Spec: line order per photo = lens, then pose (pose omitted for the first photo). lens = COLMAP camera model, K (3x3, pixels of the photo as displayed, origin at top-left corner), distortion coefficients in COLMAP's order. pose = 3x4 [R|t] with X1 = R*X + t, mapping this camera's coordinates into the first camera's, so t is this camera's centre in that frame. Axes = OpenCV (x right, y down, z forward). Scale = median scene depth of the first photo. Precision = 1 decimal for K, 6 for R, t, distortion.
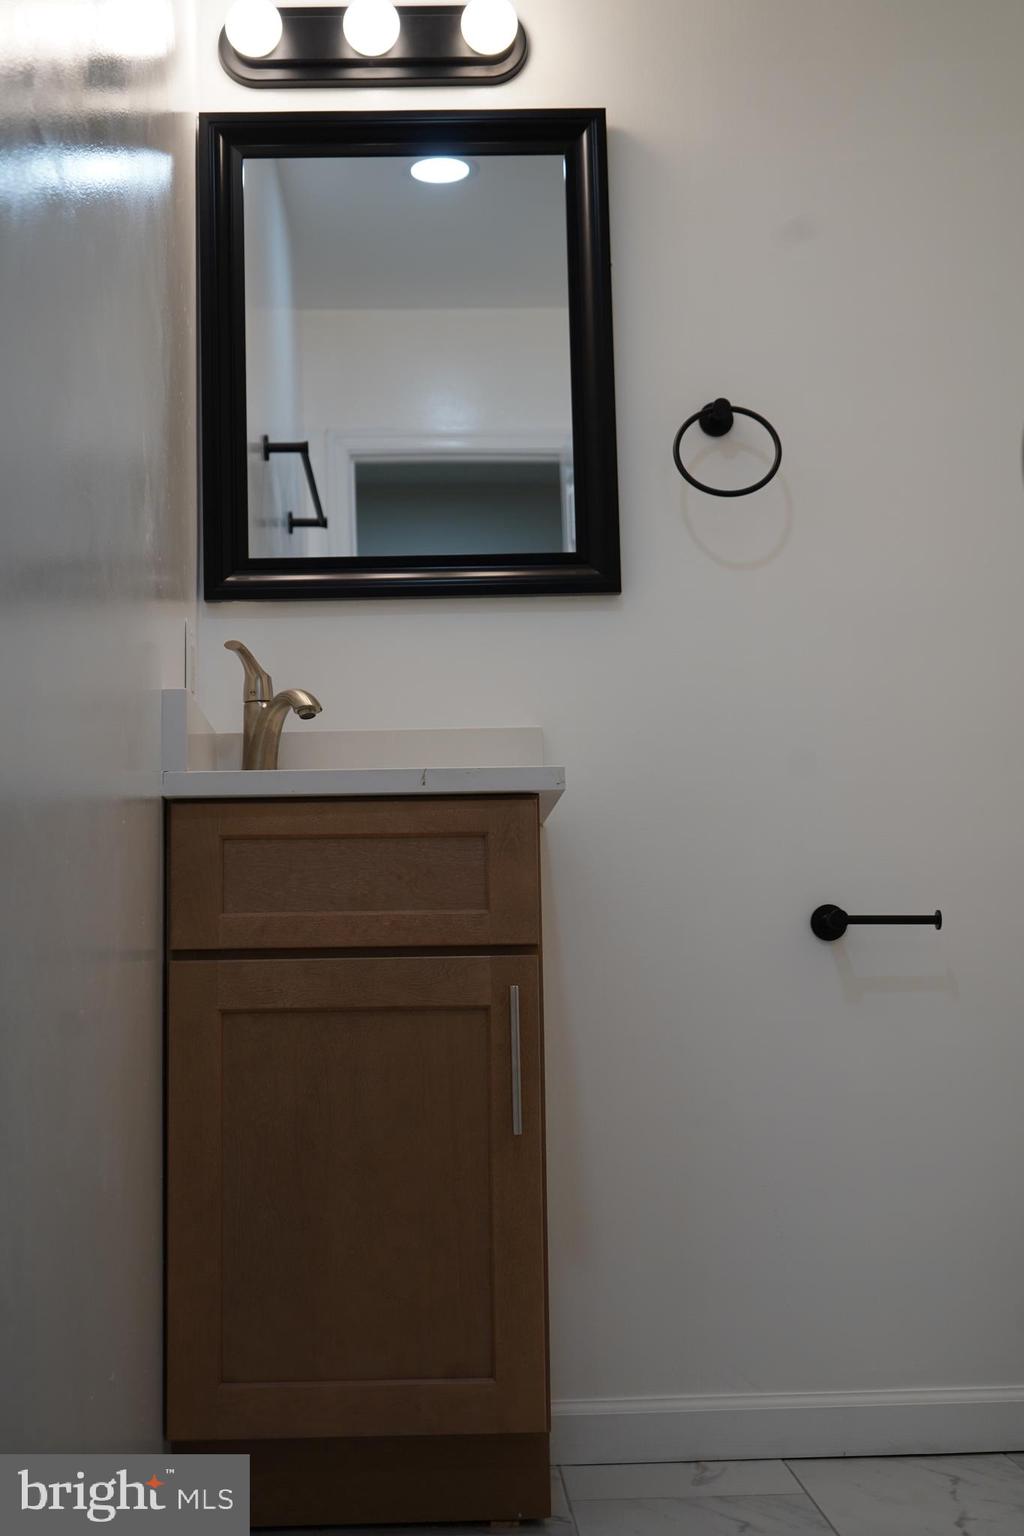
lens RADIAL K [[2040.4, 0, 512.0], [0, 2040.4, 768.0], [0, 0, 1]] dist [-0.003573, -0.020962]
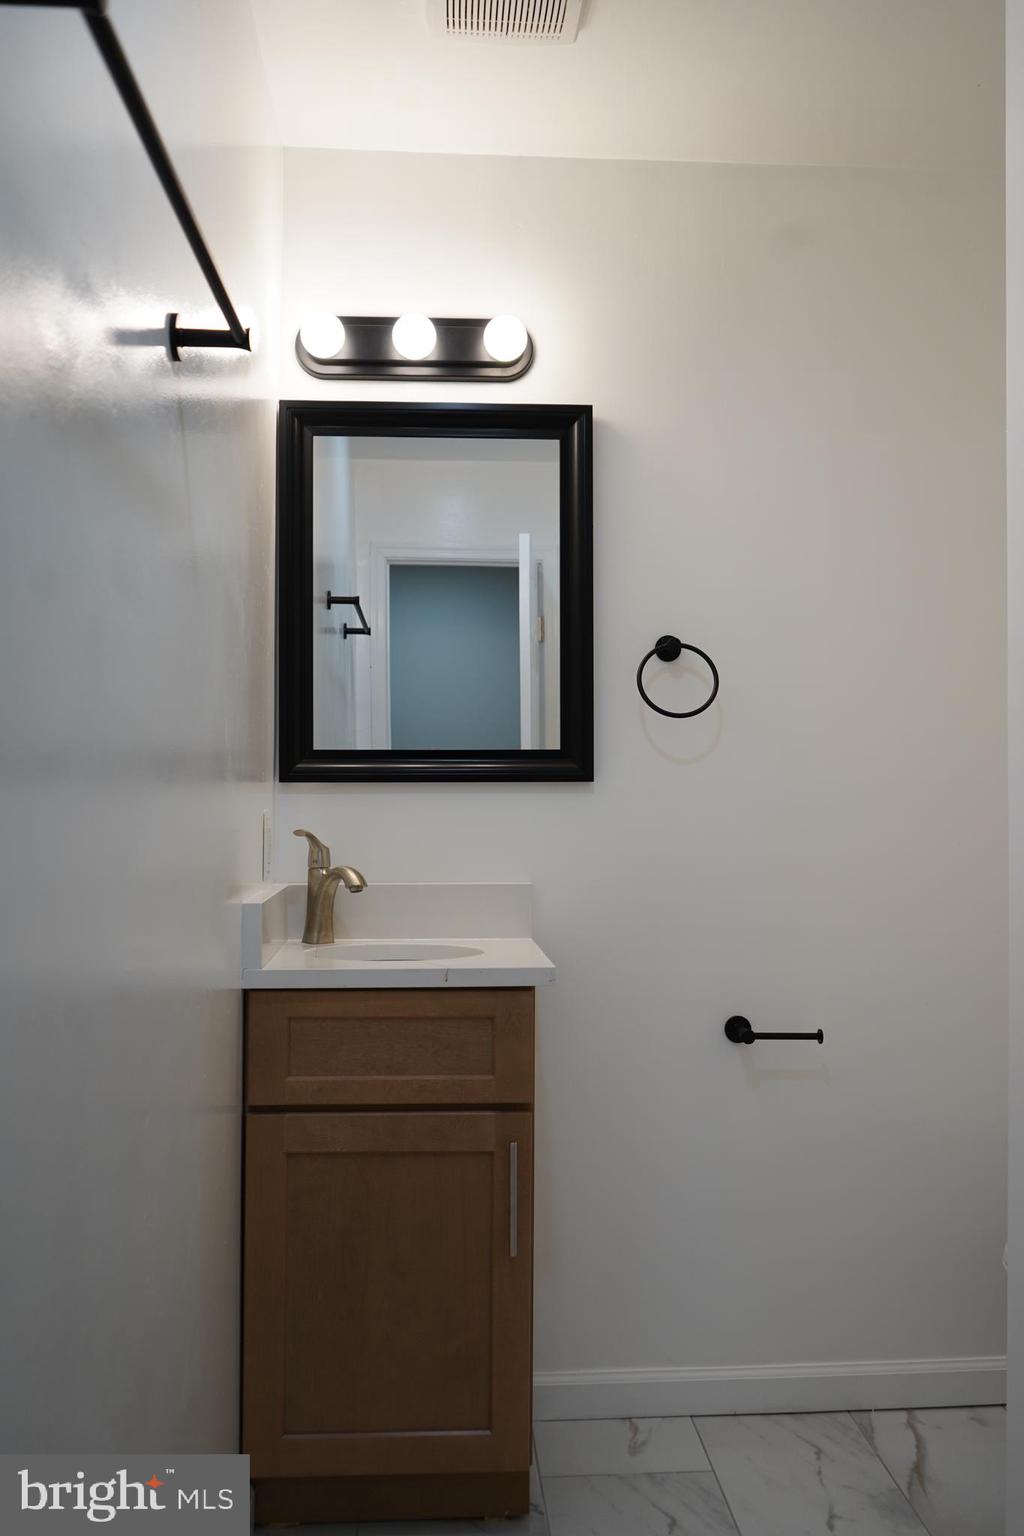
lens RADIAL K [[1228.6, 0, 512.0], [0, 1228.6, 768.0], [0, 0, 1]] dist [-0.010199, 0.010227]
pose [[0.999221, 0.024568, 0.030894, -0.027964], [-0.027328, 0.995352, 0.092342, -0.189372], [-0.028481, -0.093115, 0.995248, 0.229381]]
